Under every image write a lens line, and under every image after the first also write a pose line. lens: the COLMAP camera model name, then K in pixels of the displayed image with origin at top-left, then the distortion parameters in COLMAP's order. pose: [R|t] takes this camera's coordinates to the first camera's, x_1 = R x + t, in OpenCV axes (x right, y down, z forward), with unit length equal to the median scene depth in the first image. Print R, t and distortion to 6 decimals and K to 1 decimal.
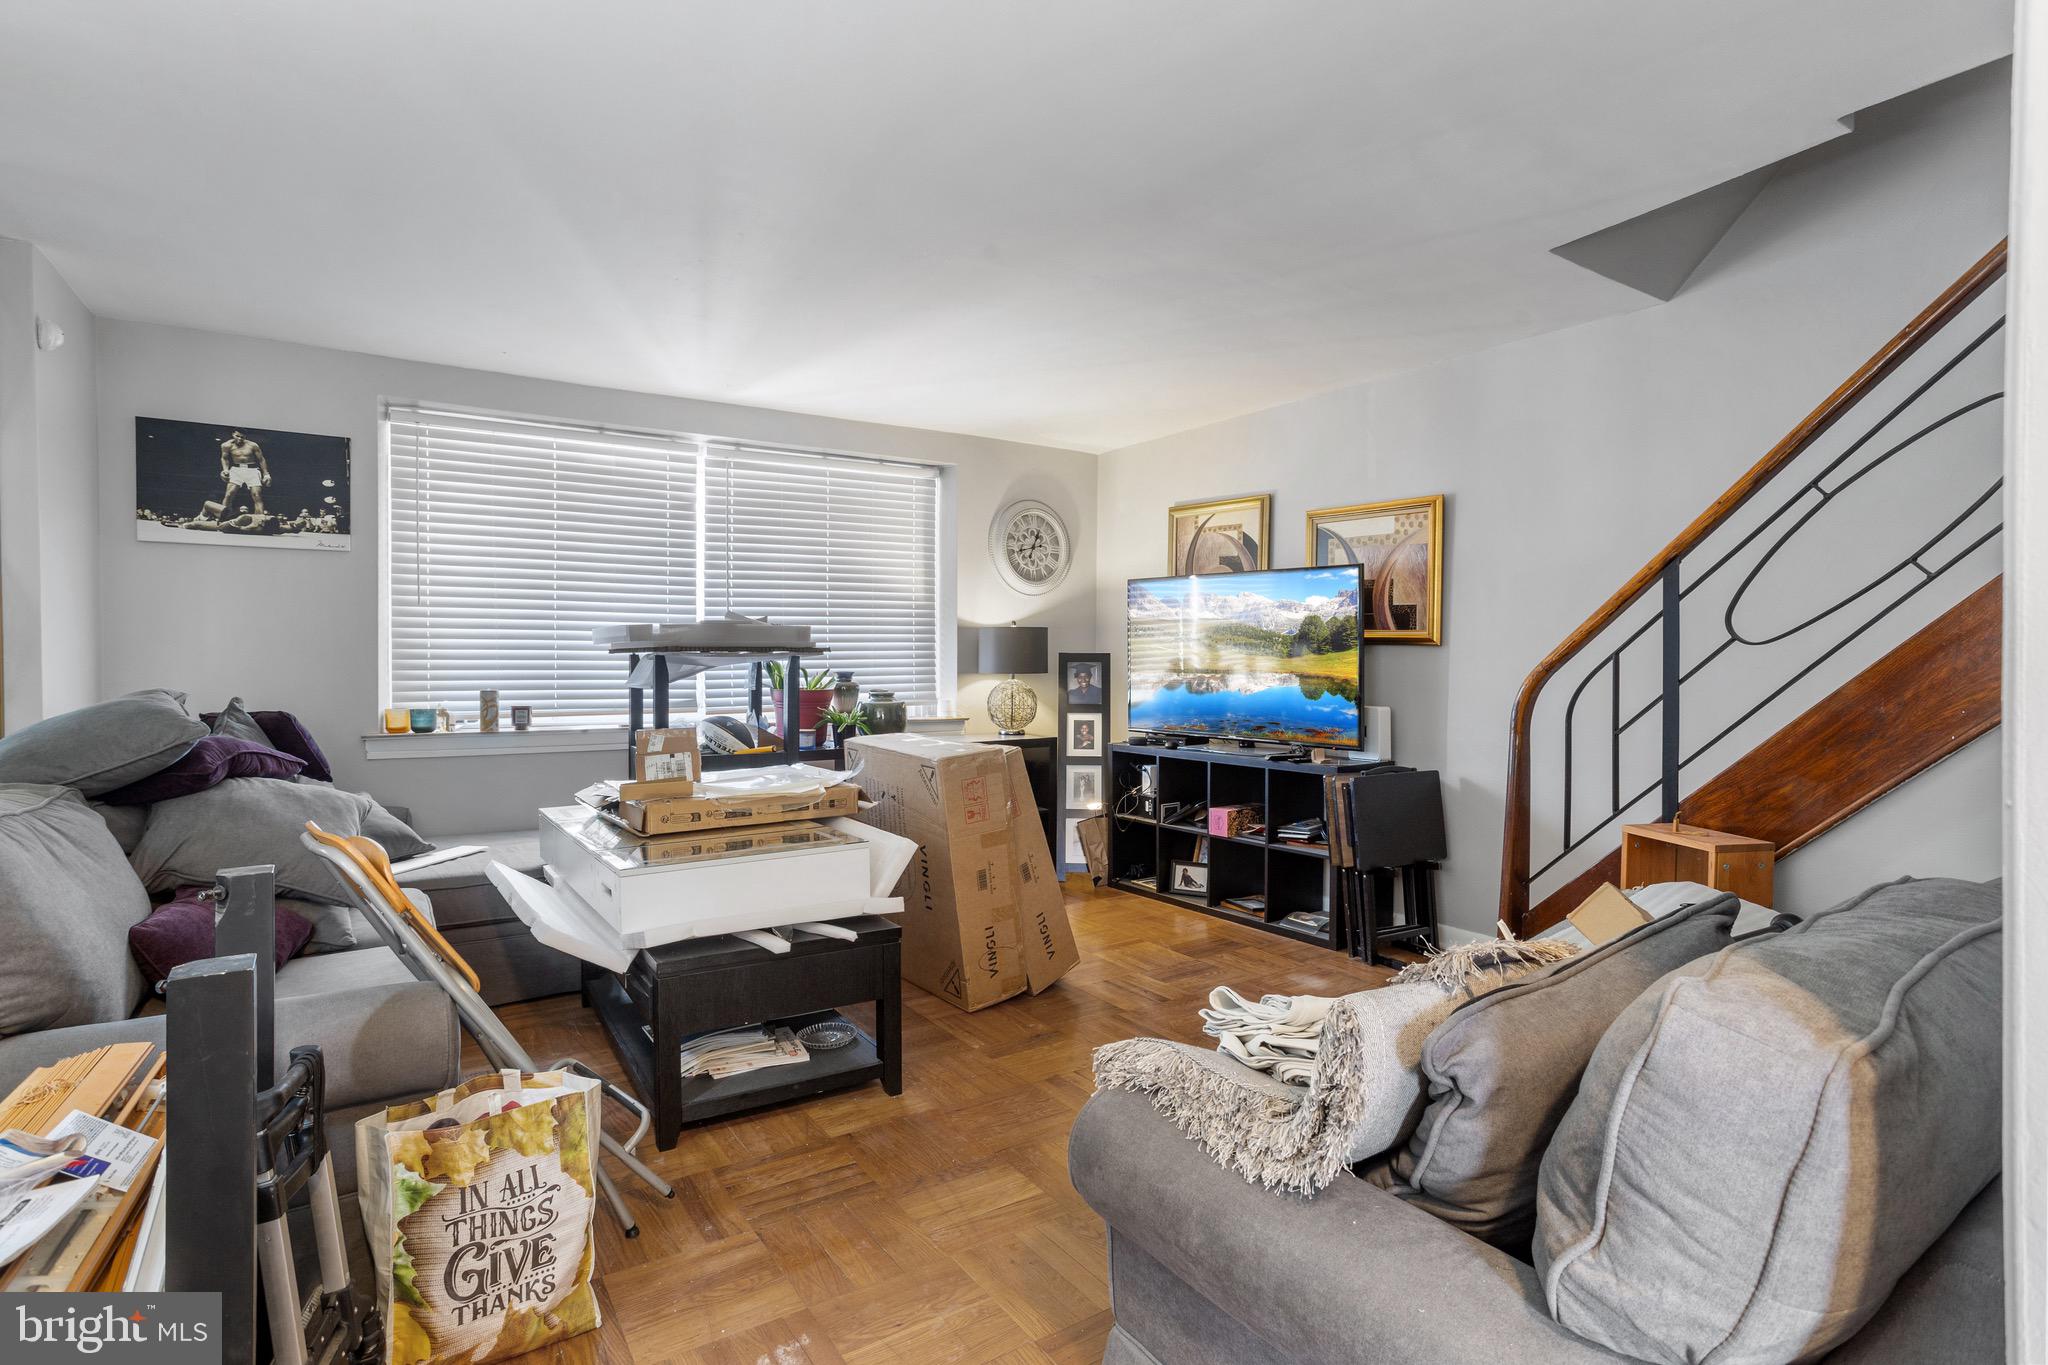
lens RADIAL K [[999.3, 0, 1008.3], [0, 999.3, 666.2], [0, 0, 1]] dist [-0.056336, 0.037029]
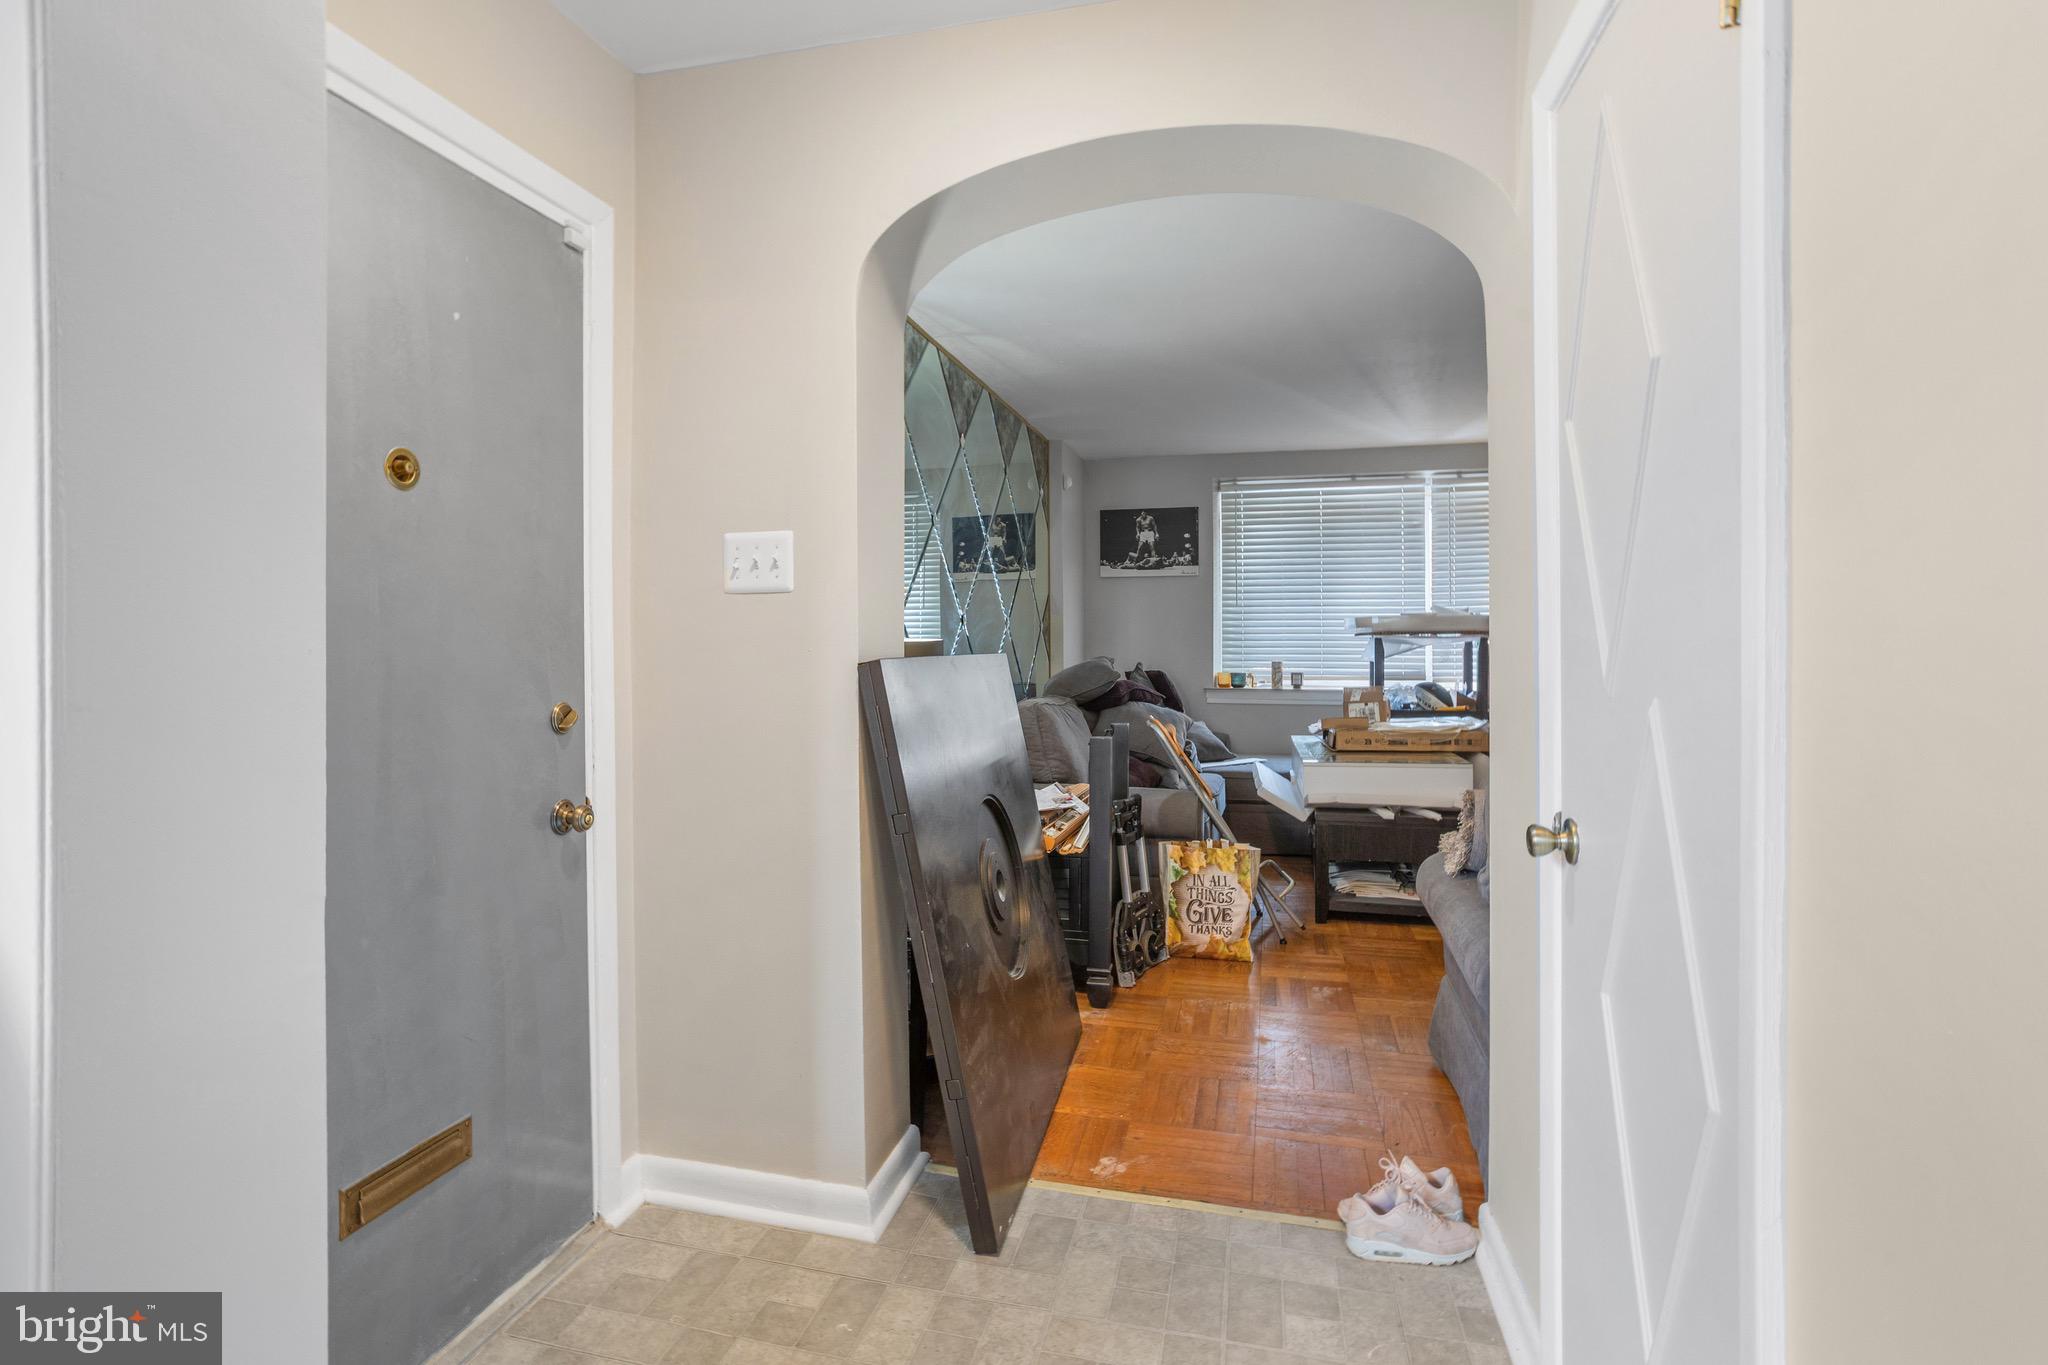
lens RADIAL K [[999.3, 0, 1008.3], [0, 999.3, 666.2], [0, 0, 1]] dist [-0.056336, 0.037029]
pose [[0.670434, 0.014932, -0.741819, 0.452670], [-0.000912, 0.999813, 0.019300, 0.003423], [0.741968, -0.012263, 0.670323, -0.453960]]
